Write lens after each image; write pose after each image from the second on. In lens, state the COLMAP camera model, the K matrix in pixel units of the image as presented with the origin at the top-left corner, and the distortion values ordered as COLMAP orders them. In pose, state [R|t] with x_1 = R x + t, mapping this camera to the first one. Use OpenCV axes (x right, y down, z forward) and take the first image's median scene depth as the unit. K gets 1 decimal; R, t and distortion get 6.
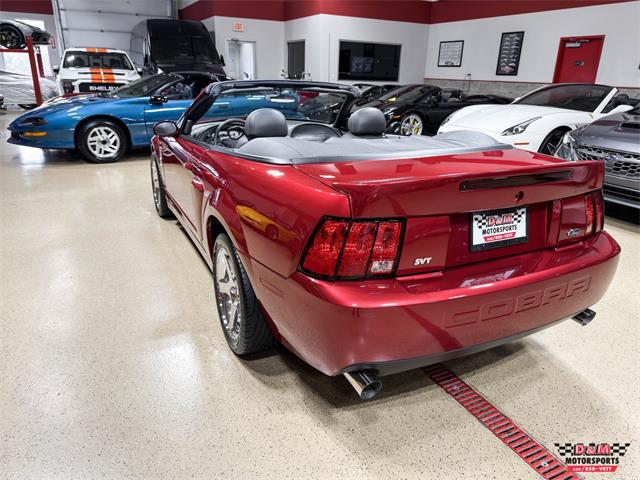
lens RADIAL K [[459.7, 0, 320.3], [0, 459.7, 248.0], [0, 0, 1]] dist [0.049048, -0.062413]
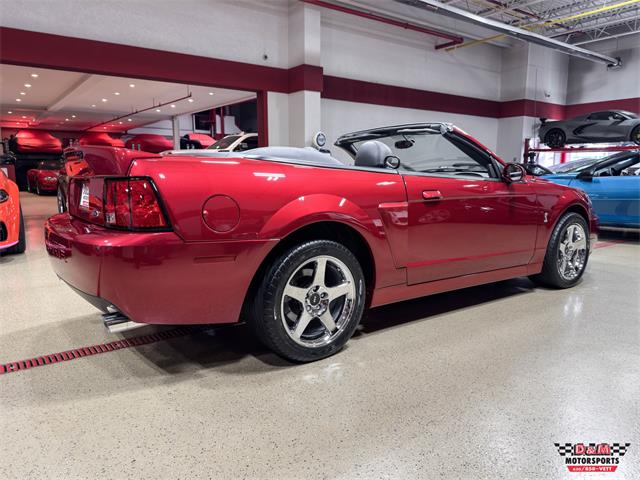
lens RADIAL K [[459.7, 0, 319.1], [0, 459.7, 254.8], [0, 0, 1]] dist [0.049048, -0.062413]
pose [[0.171172, 0.144490, -0.974589, 1.604940], [-0.348755, 0.934027, 0.077222, -0.196342], [0.921450, 0.326674, 0.210271, 1.229414]]
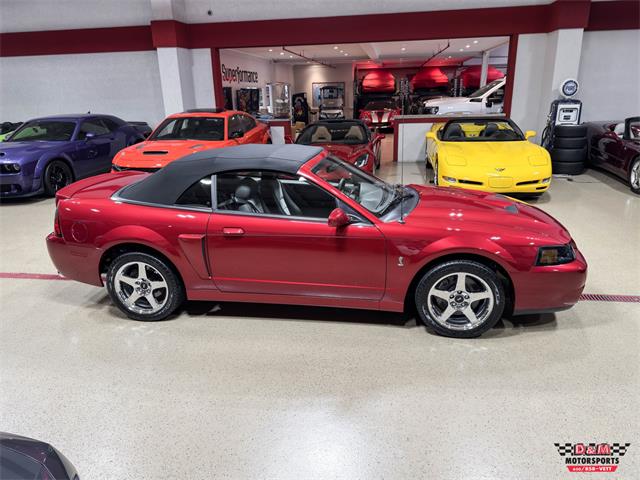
lens RADIAL K [[459.7, 0, 316.4], [0, 459.7, 234.0], [0, 0, 1]] dist [0.049048, -0.062413]
pose [[-0.587733, 0.226808, -0.776613, 1.522791], [-0.277632, 0.845075, 0.456912, -1.239183], [0.759928, 0.484155, -0.433709, 2.745891]]
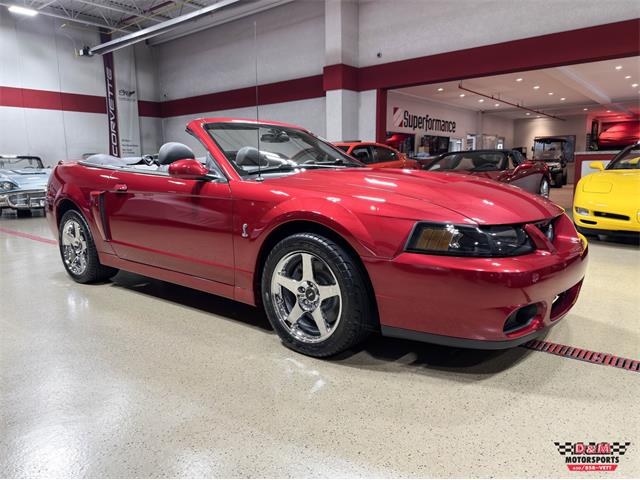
lens RADIAL K [[459.7, 0, 317.7], [0, 459.7, 237.1], [0, 0, 1]] dist [0.049048, -0.062413]
pose [[-0.916919, 0.042568, -0.396797, 0.379462], [-0.152590, 0.881345, 0.447155, -1.041981], [0.368749, 0.470553, -0.801626, 3.369414]]
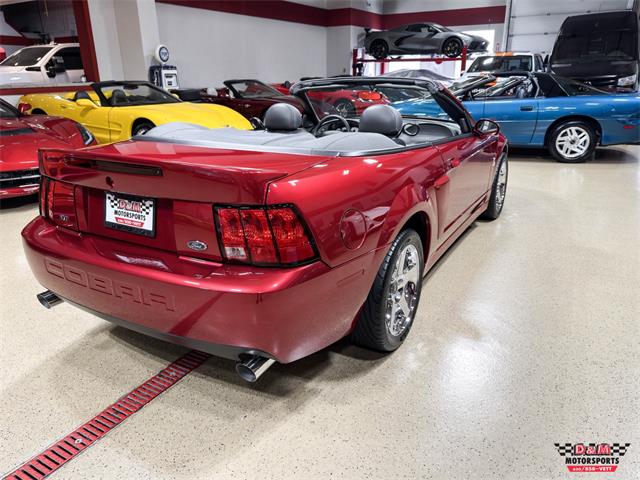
lens RADIAL K [[459.7, 0, 316.9], [0, 459.7, 246.1], [0, 0, 1]] dist [0.049048, -0.062413]
pose [[0.548121, 0.259746, -0.795044, 1.288268], [-0.270209, 0.954577, 0.125579, -0.191332], [0.791550, 0.145996, 0.593409, 0.648805]]
